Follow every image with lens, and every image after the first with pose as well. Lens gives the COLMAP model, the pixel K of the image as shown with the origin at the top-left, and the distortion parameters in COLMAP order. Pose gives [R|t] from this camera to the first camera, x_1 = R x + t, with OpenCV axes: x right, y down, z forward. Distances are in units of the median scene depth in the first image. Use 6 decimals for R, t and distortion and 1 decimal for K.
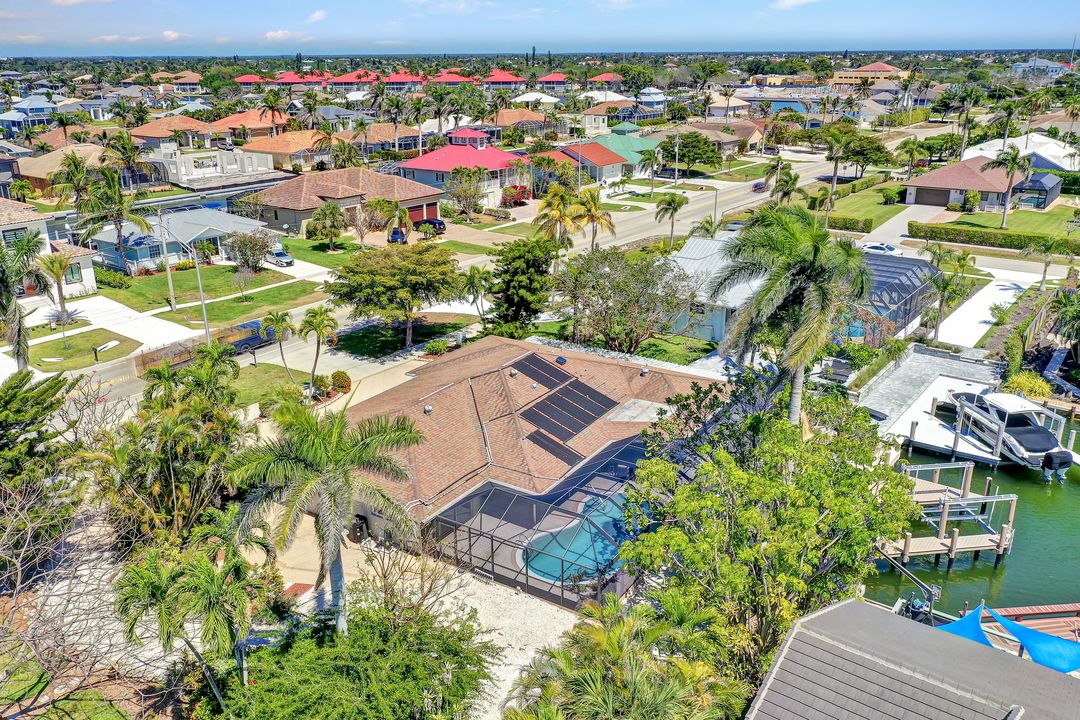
lens RADIAL K [[848.4, 0, 540.2], [0, 848.4, 384.8], [0, 0, 1]] dist [0.002110, -0.010349]
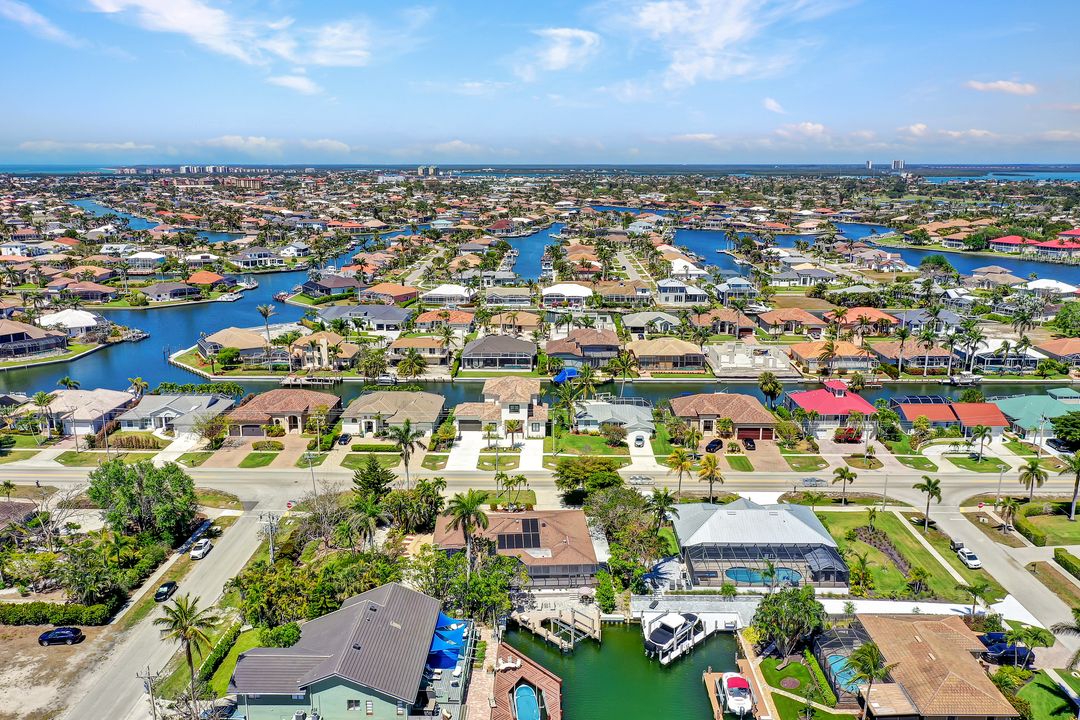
lens RADIAL K [[861.8, 0, 540.0], [0, 861.8, 360.0], [0, 0, 1]] dist [0.002023, -0.003400]
pose [[0.585502, 0.183026, -0.789739, 1.148396], [-0.295148, 0.955448, 0.002611, -0.295189], [0.755033, 0.231562, 0.613437, -0.397894]]
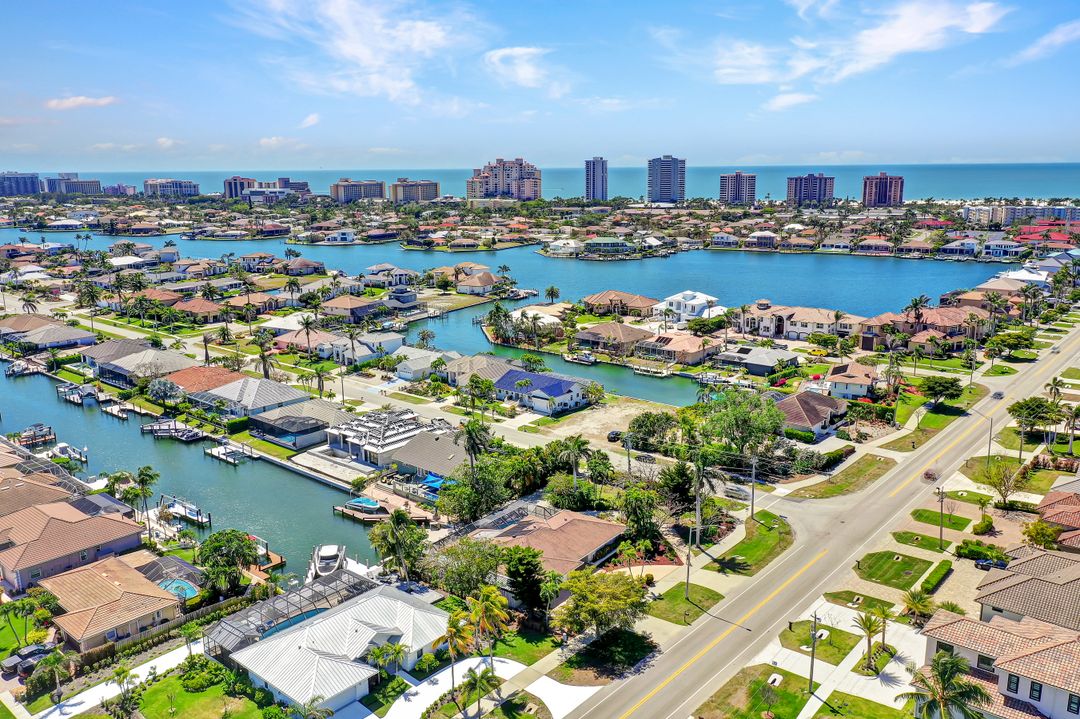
lens RADIAL K [[848.4, 0, 540.2], [0, 848.4, 384.3], [0, 0, 1]] dist [0.002110, -0.010349]
pose [[-0.997399, -0.002362, 0.072043, -0.130782], [0.039705, 0.816167, 0.576451, -1.053248], [-0.060161, 0.577812, -0.813950, 1.614261]]
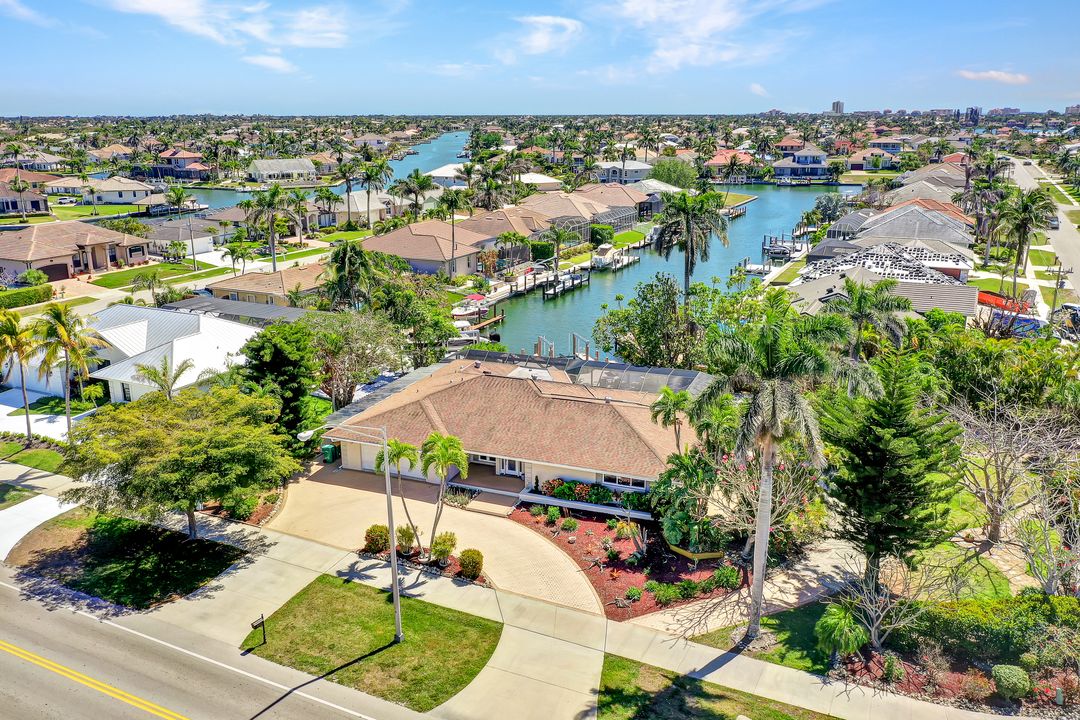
lens RADIAL K [[865.6, 0, 540.0], [0, 865.6, 360.0], [0, 0, 1]] dist [-0.008074, 0.009416]
pose [[-0.185554, -0.260579, 0.947454, -0.682275], [0.358192, 0.879919, 0.312155, -0.240287], [-0.915024, 0.397292, -0.069936, 0.604703]]
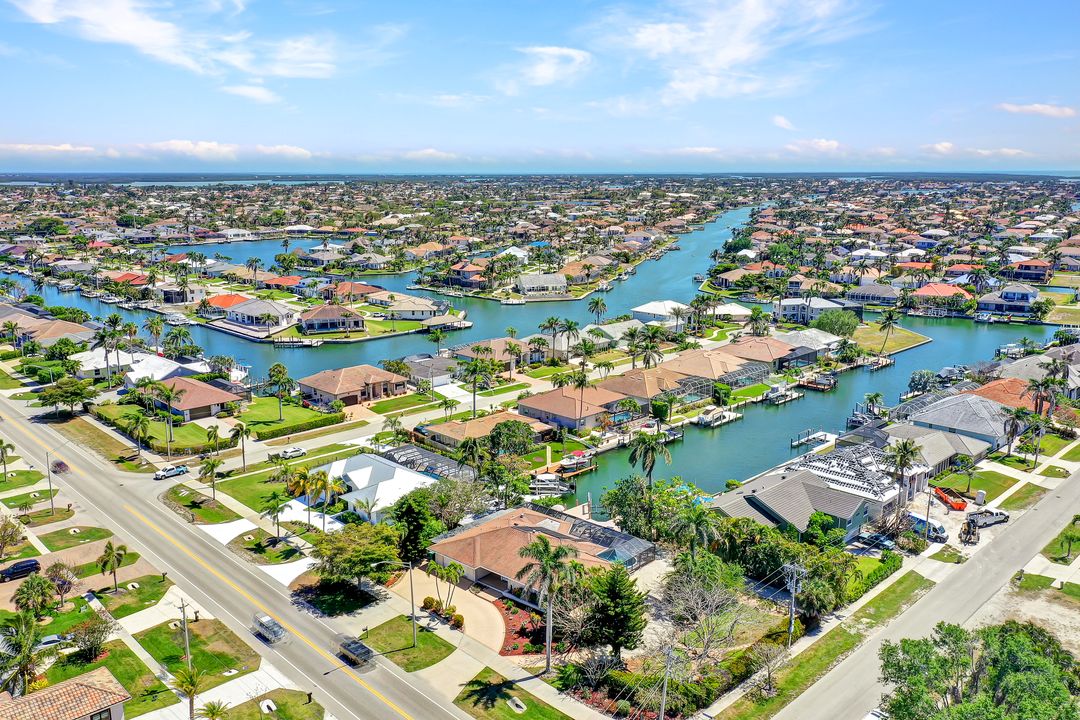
lens RADIAL K [[865.6, 0, 540.0], [0, 865.6, 360.0], [0, 0, 1]] dist [-0.008074, 0.009416]
pose [[0.157436, -0.202050, 0.966638, -1.283737], [0.356041, 0.924627, 0.135280, -0.442208], [-0.921113, 0.322865, 0.217507, 0.171042]]
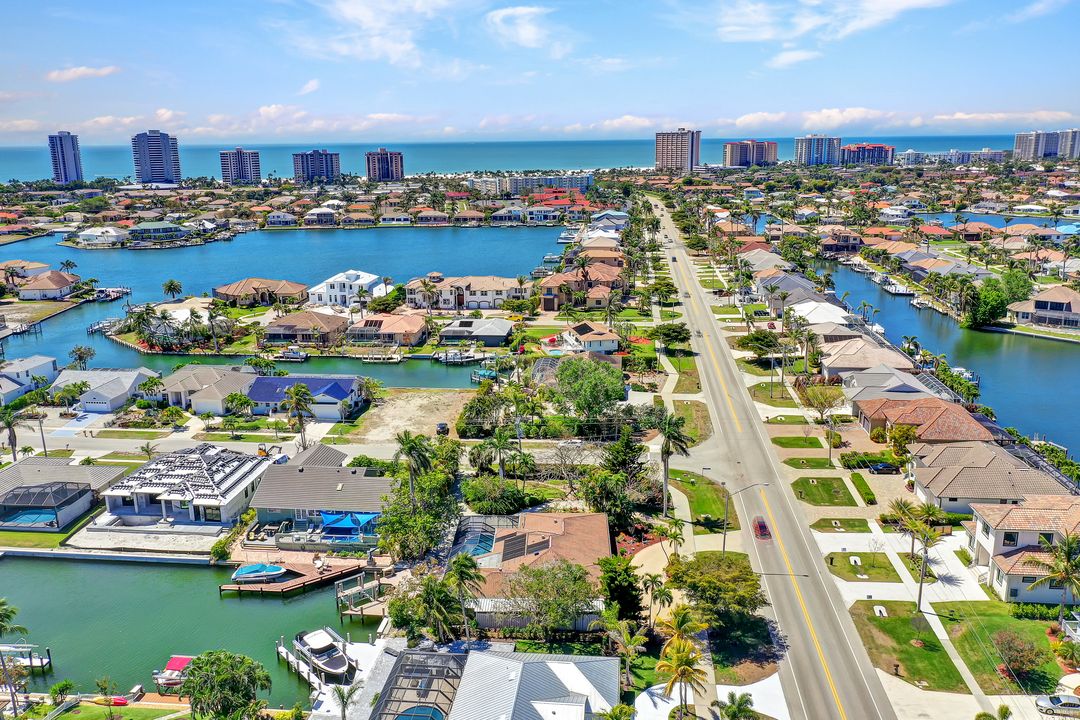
lens RADIAL K [[861.8, 0, 540.0], [0, 861.8, 360.0], [0, 0, 1]] dist [0.002023, -0.003400]
pose [[-0.859081, 0.140419, -0.492202, 0.587708], [-0.168903, 0.829992, 0.531587, -0.916675], [0.483169, 0.539811, -0.689313, 1.312095]]
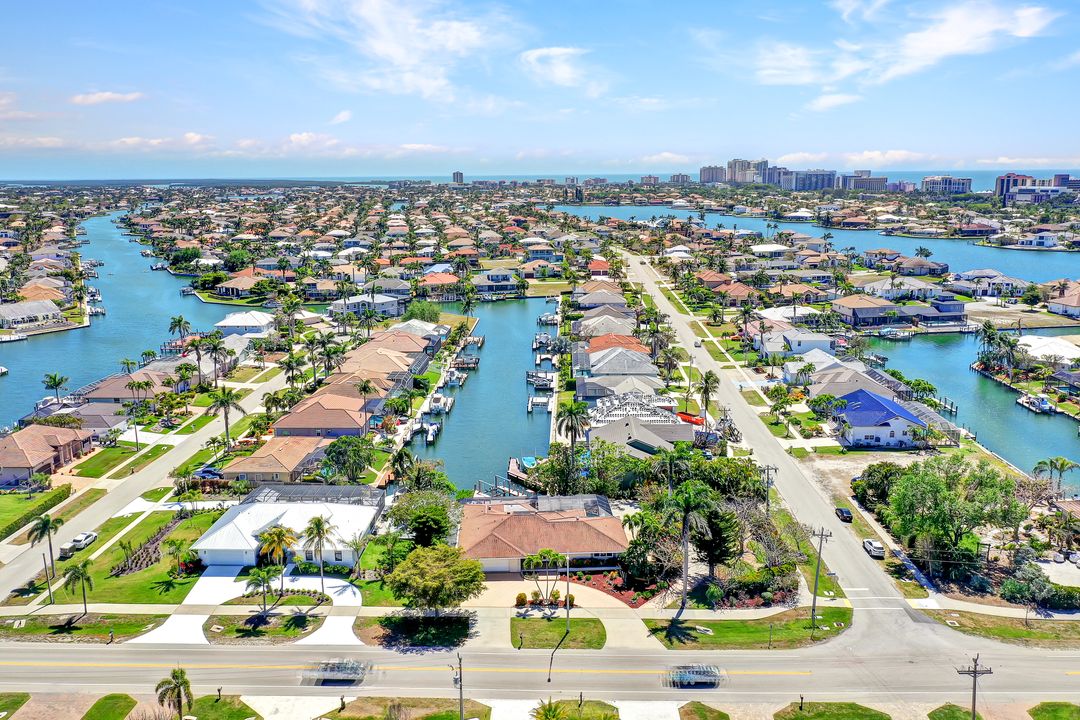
lens RADIAL K [[861.8, 0, 540.0], [0, 861.8, 360.0], [0, 0, 1]] dist [0.002023, -0.003400]
pose [[-0.569765, -0.159480, 0.806185, -1.149732], [0.308485, 0.867748, 0.389679, -0.796098], [-0.761711, 0.470722, -0.445215, 1.086343]]
